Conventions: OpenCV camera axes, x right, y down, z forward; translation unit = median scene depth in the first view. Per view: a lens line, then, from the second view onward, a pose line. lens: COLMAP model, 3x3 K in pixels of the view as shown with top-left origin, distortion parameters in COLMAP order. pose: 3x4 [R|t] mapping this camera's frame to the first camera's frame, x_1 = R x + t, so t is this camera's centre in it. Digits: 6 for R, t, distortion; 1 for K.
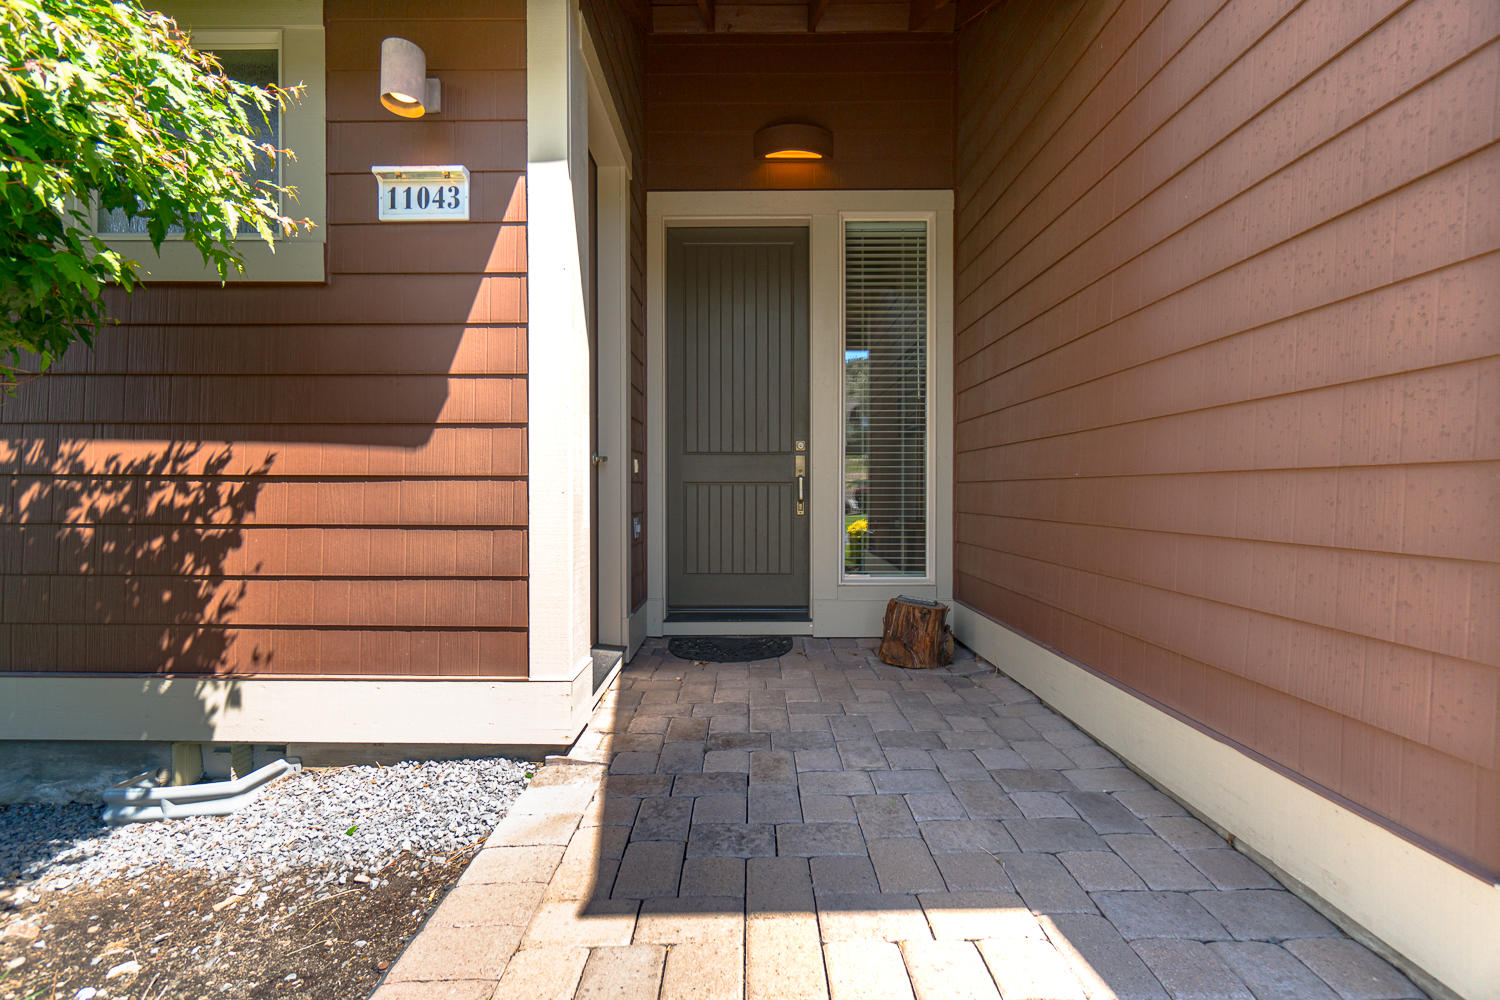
lens RADIAL K [[648.8, 0, 750.0], [0, 648.8, 500.0], [0, 0, 1]] dist [-0.000875, 0.000444]
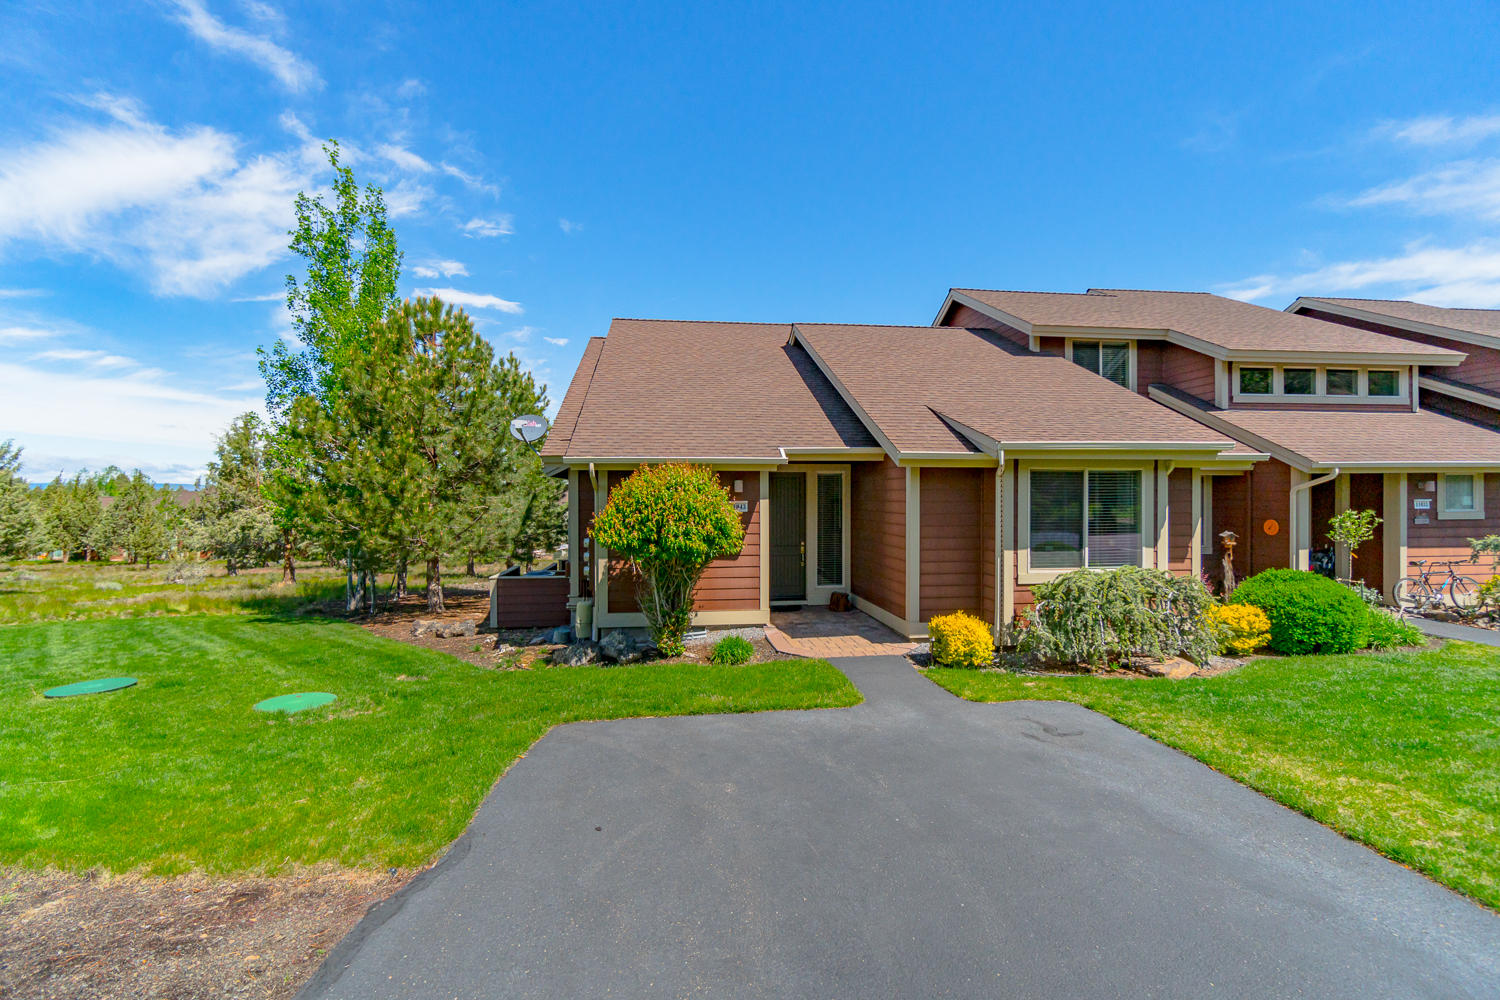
lens RADIAL K [[649.0, 0, 750.0], [0, 649.0, 500.0], [0, 0, 1]] dist [-0.008903, 0.000221]
pose [[0.992406, -0.002263, 0.122981, -0.962635], [0.002940, 0.999981, -0.005326, -0.481325], [-0.122967, 0.005647, 0.992395, -3.558875]]
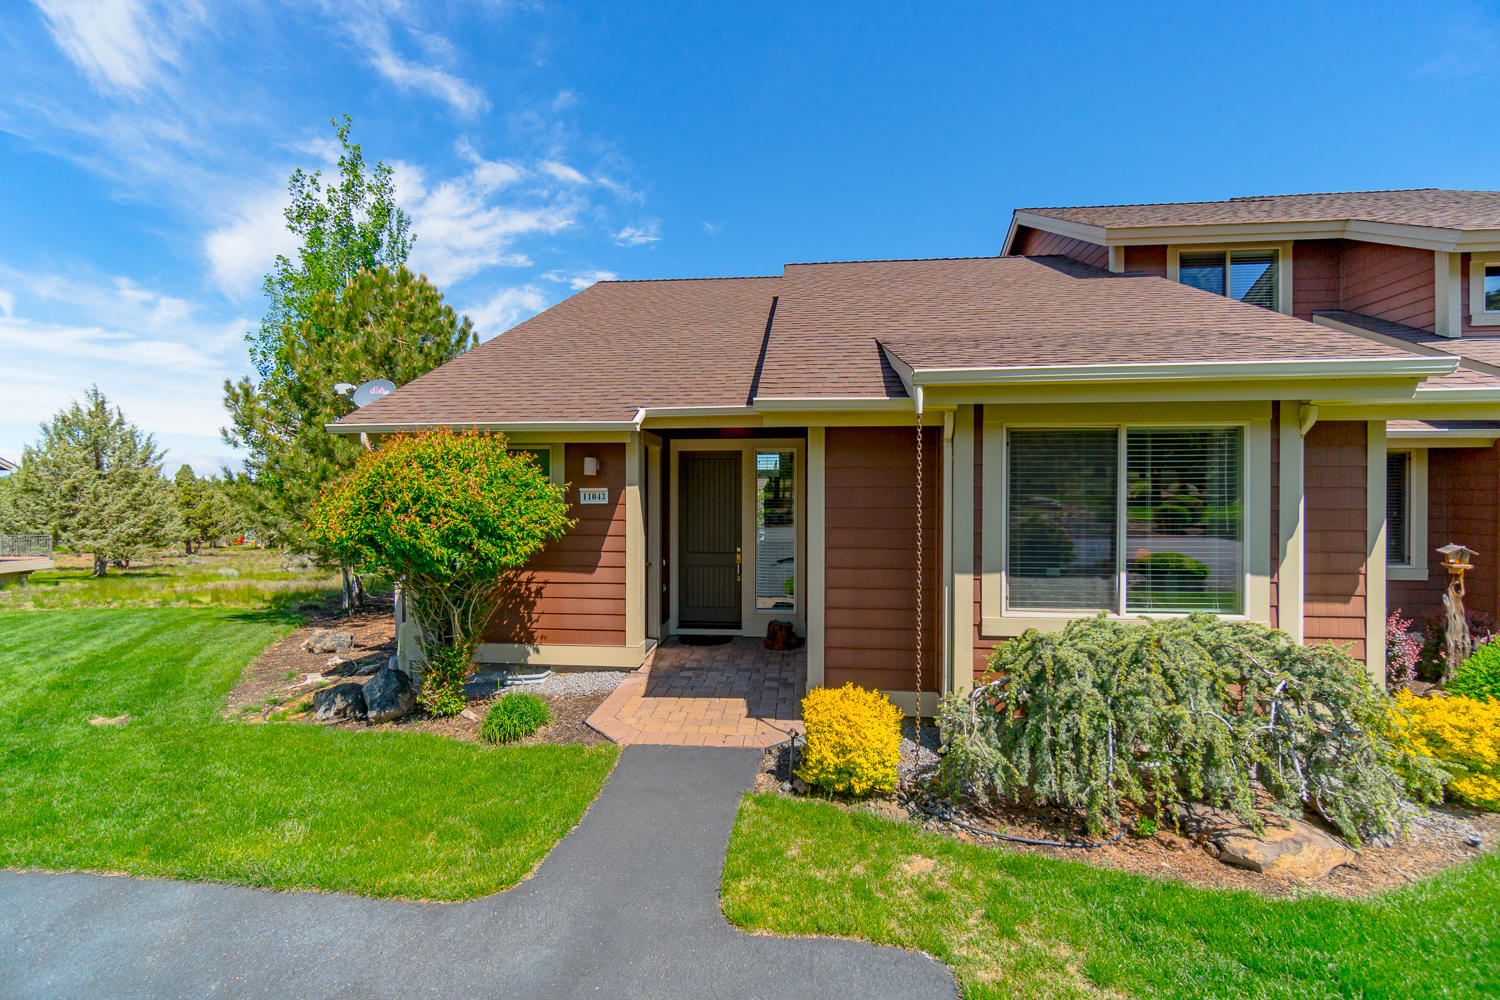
lens RADIAL K [[648.8, 0, 750.0], [0, 648.8, 500.0], [0, 0, 1]] dist [-0.000875, 0.000444]
pose [[0.996524, 0.003182, -0.083245, 0.523840], [-0.003374, 0.999992, -0.002165, -0.433195], [0.083237, 0.002439, 0.996527, -2.095598]]
